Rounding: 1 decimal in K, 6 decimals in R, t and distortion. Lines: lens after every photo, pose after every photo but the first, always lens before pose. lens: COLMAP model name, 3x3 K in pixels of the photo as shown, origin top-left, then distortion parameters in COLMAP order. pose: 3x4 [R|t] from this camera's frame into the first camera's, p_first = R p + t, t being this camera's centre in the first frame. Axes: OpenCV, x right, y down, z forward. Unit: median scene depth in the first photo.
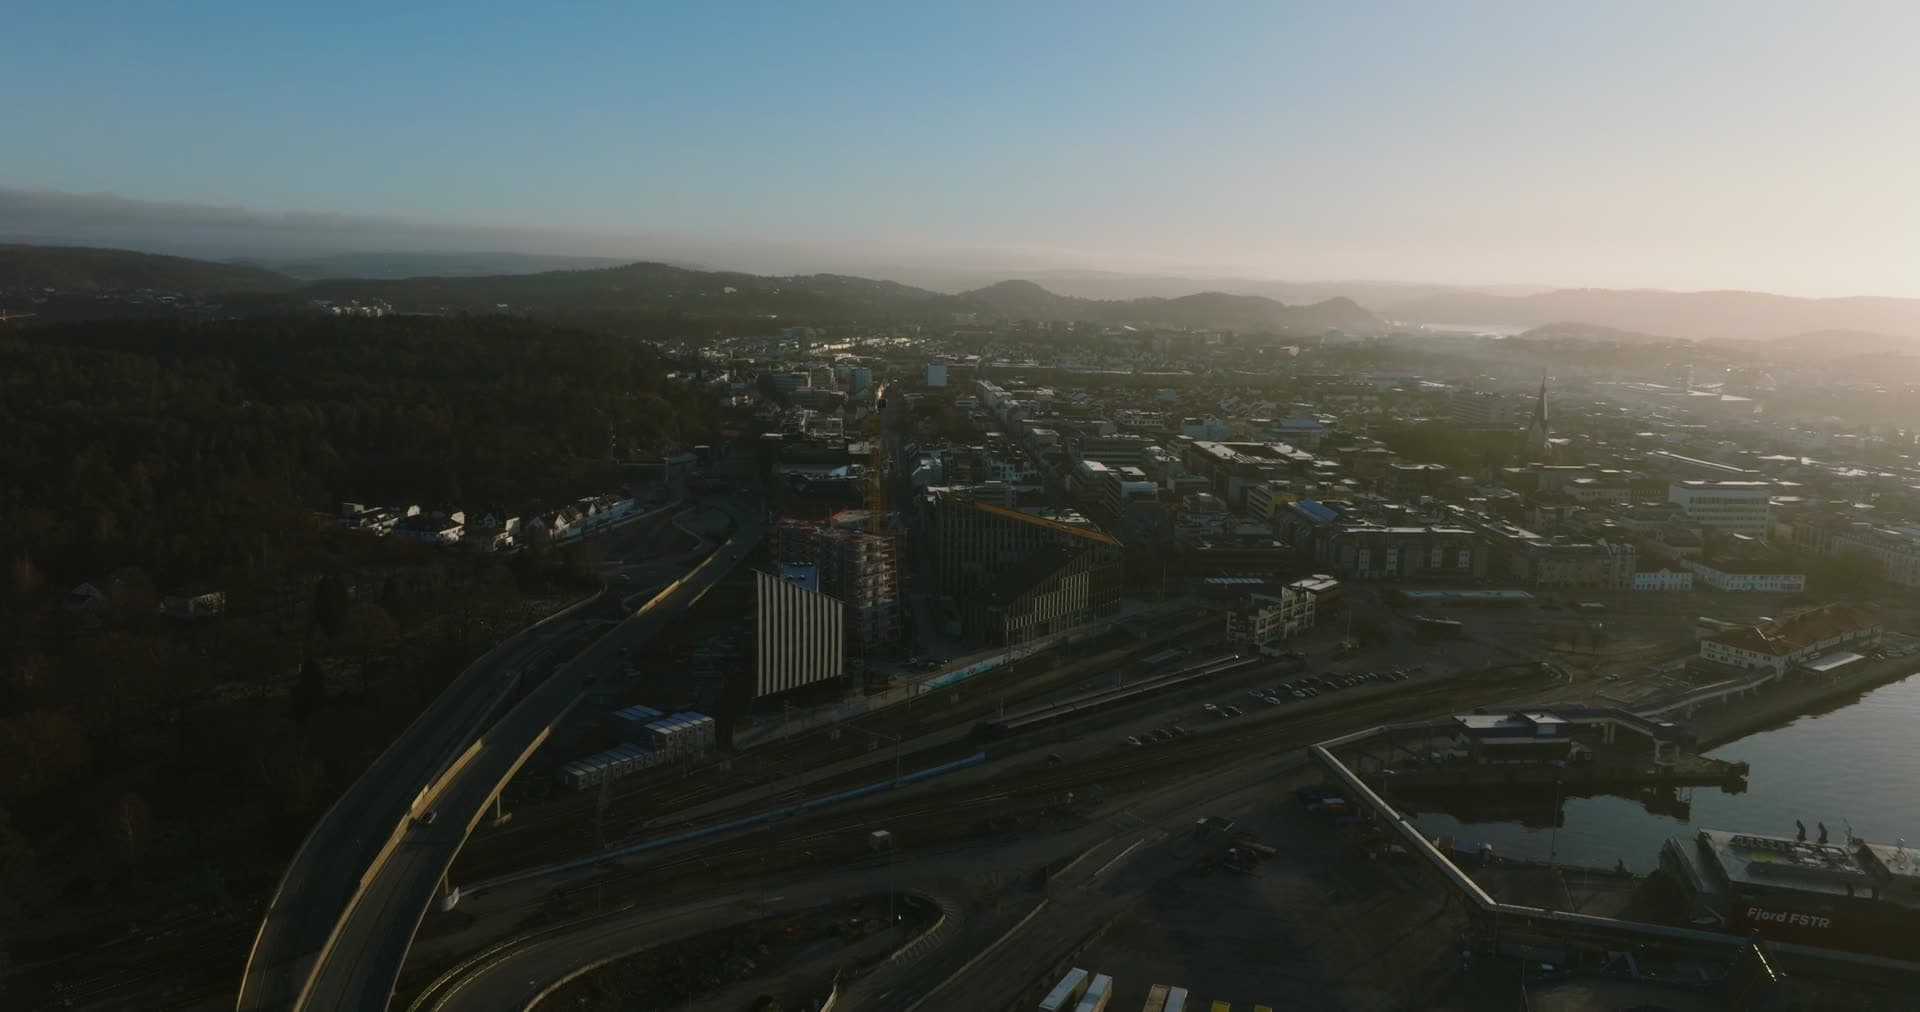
lens RADIAL K [[1350.7, 0, 963.9], [0, 1350.7, 499.2], [0, 0, 1]] dist [0.000036, 0.016552]
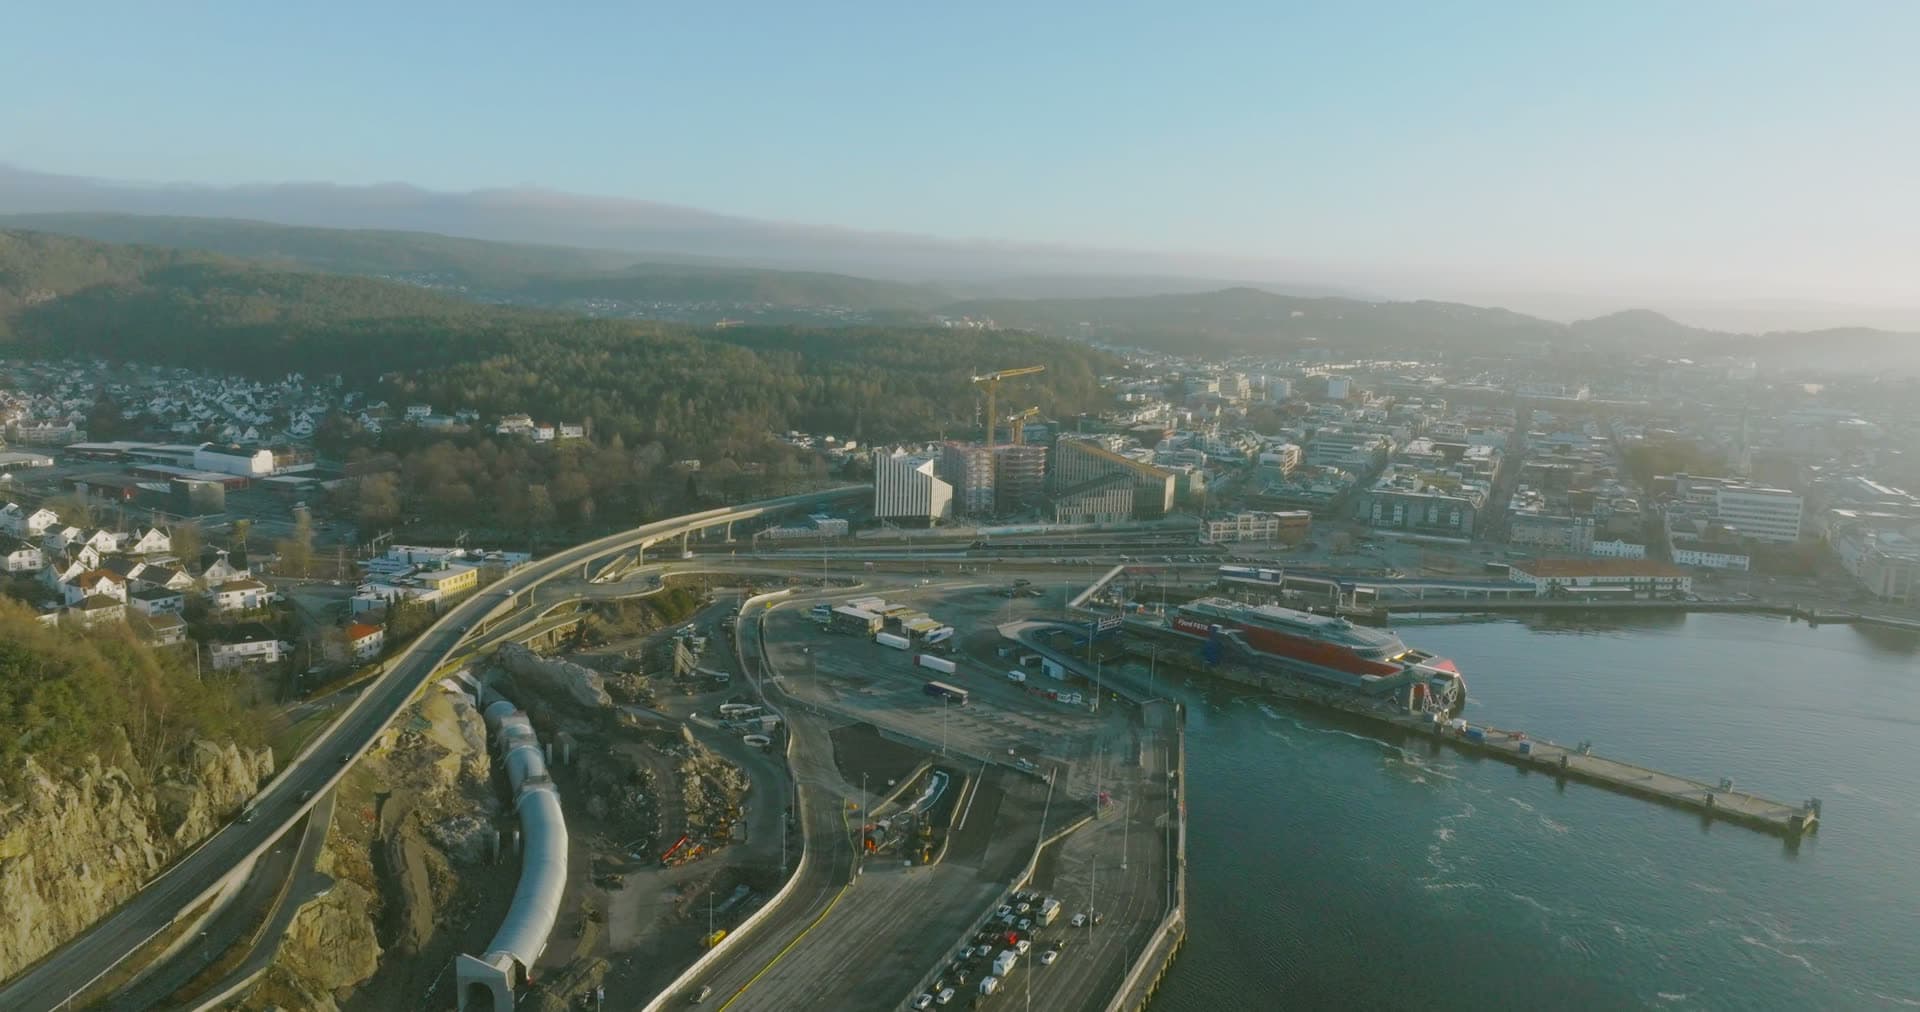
lens RADIAL K [[1350.7, 0, 959.8], [0, 1350.7, 509.7], [0, 0, 1]] dist [0.000036, 0.016552]
pose [[0.883859, 0.086628, -0.459662, 0.553049], [-0.090640, 0.995794, 0.013382, 0.062478], [0.458887, 0.029836, 0.887993, -0.451305]]
